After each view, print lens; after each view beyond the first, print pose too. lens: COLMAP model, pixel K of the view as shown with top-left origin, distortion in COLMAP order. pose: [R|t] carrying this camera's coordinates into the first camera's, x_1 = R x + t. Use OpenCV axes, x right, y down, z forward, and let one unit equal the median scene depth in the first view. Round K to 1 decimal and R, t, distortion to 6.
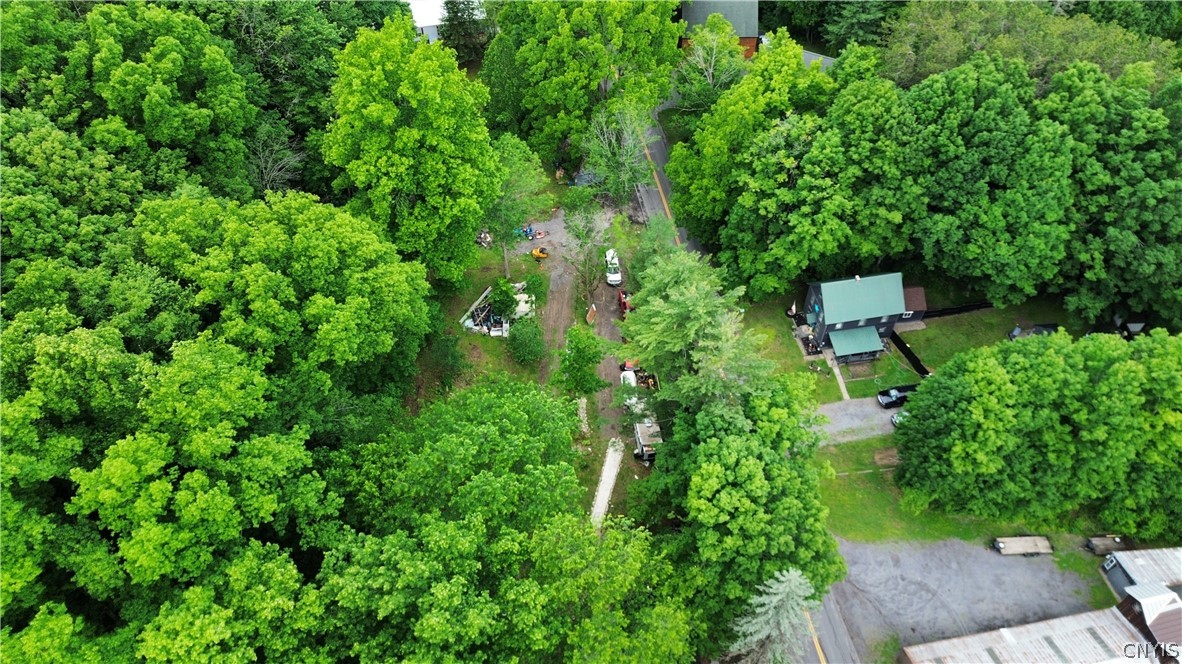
lens RADIAL K [[824.9, 0, 591.0], [0, 824.9, 332.0], [0, 0, 1]] dist [-0.000987, -0.000276]
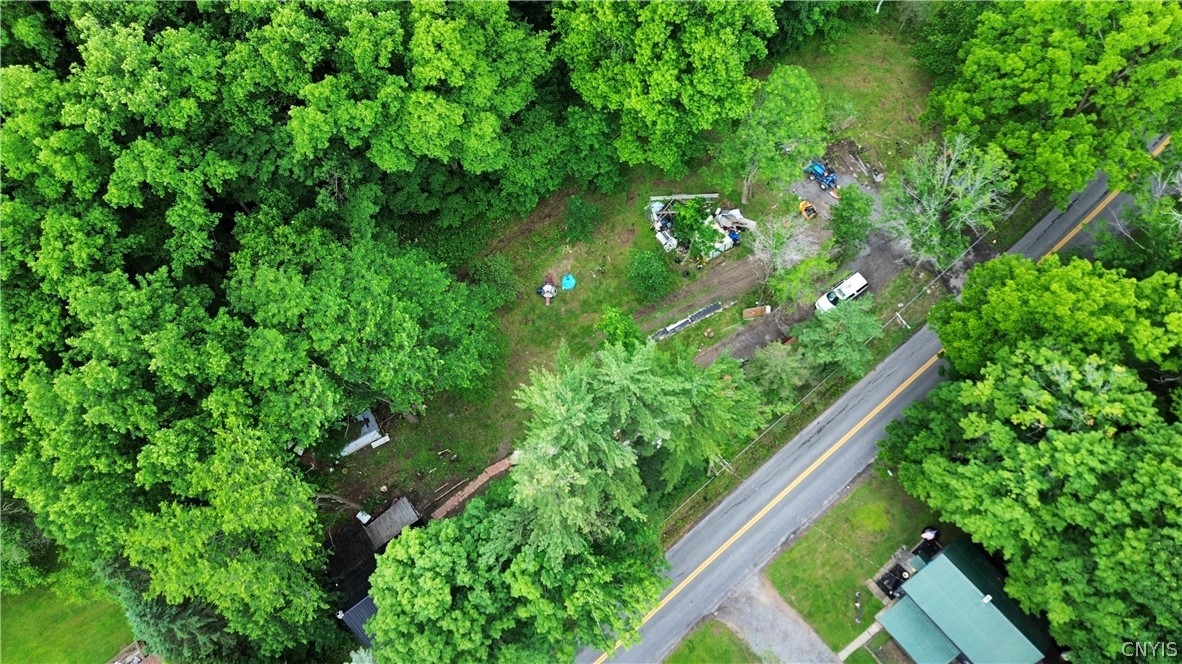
lens RADIAL K [[824.9, 0, 591.0], [0, 824.9, 332.0], [0, 0, 1]] dist [-0.000987, -0.000276]
pose [[0.481007, 0.796577, -0.366193, 0.237605], [-0.608524, 0.604032, 0.514629, -0.332559], [0.631134, -0.024703, 0.775280, 0.291318]]
